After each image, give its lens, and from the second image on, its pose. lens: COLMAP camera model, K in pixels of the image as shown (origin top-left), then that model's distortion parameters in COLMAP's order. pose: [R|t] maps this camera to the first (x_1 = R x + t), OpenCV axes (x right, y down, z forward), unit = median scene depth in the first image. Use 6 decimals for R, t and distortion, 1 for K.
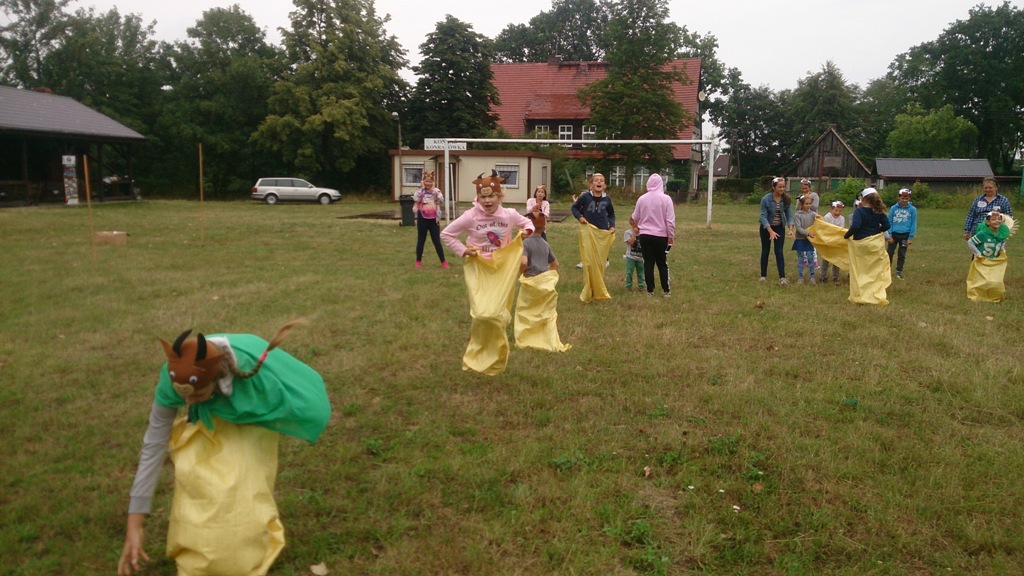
lens RADIAL K [[895.8, 0, 508.0], [0, 895.8, 272.1], [0, 0, 1]] dist [0.104121, -0.154297]
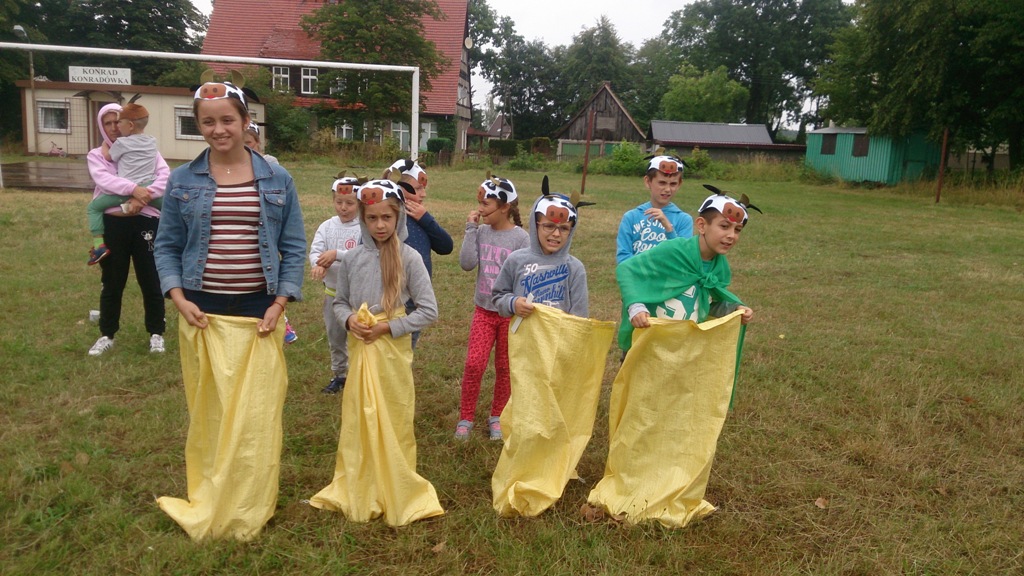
lens RADIAL K [[895.8, 0, 514.0], [0, 895.8, 287.1], [0, 0, 1]] dist [0.104121, -0.154297]
pose [[0.971106, -0.011381, 0.238378, 0.066035], [-0.003345, 0.998115, 0.061280, -0.016664], [-0.238626, -0.060307, 0.969237, 0.177474]]
